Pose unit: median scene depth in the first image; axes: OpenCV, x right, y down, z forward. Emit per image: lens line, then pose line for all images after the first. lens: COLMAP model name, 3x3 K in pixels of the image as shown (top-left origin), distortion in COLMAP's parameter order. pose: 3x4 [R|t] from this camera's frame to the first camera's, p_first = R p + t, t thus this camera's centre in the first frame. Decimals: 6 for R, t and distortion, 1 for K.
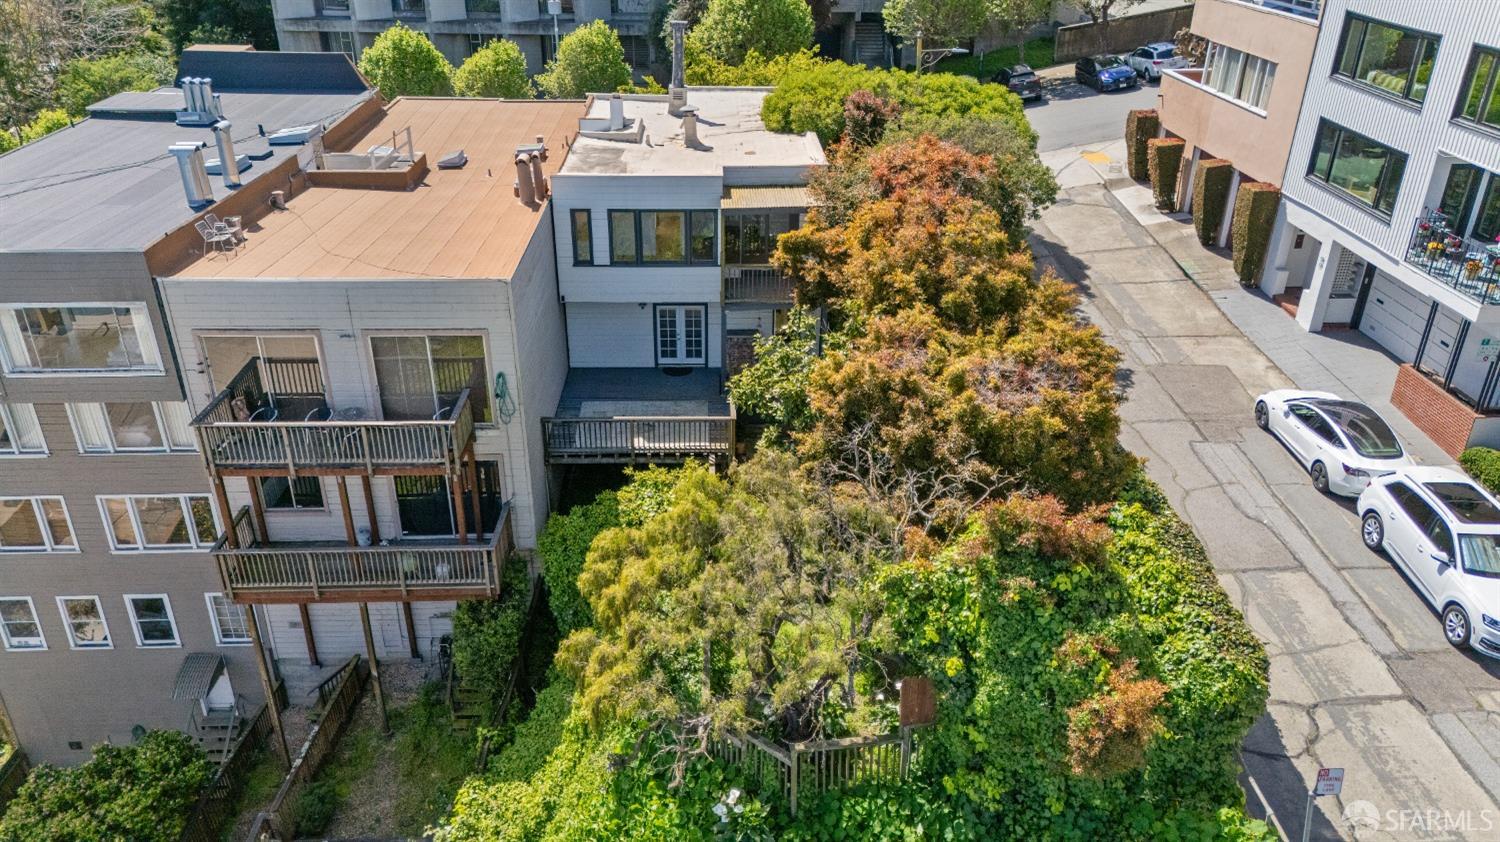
lens RADIAL K [[1088.6, 0, 750.0], [0, 1088.6, 421.0], [0, 0, 1]] dist [0.062791, -0.070265]
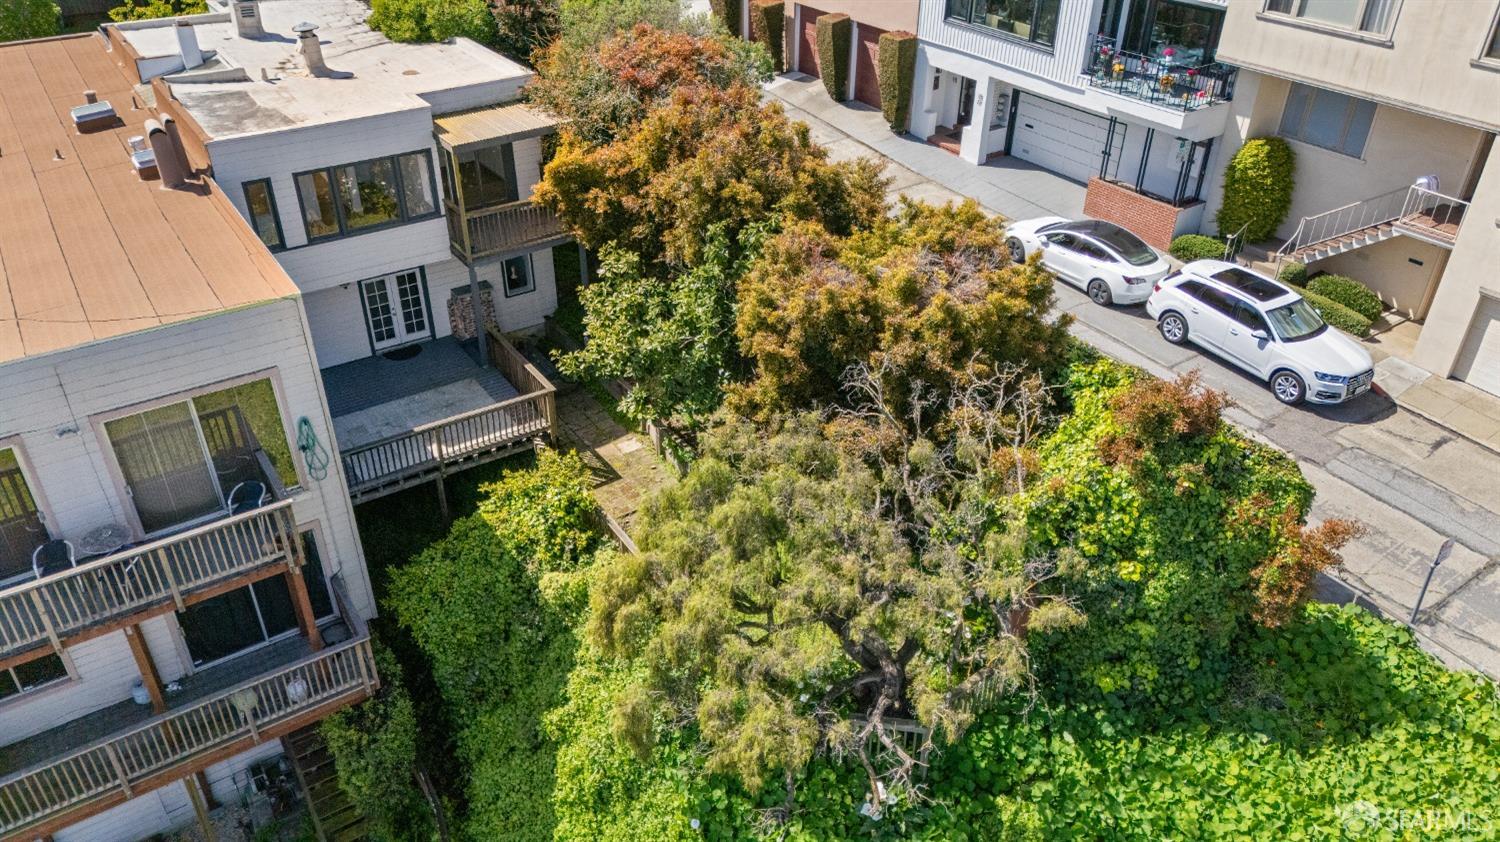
lens RADIAL K [[1088.6, 0, 750.0], [0, 1088.6, 421.0], [0, 0, 1]] dist [0.062791, -0.070265]
pose [[0.843103, -0.292209, 0.451432, -0.288874], [0.242899, 0.955898, 0.165102, -0.085492], [-0.479767, -0.029546, 0.876898, 0.177480]]
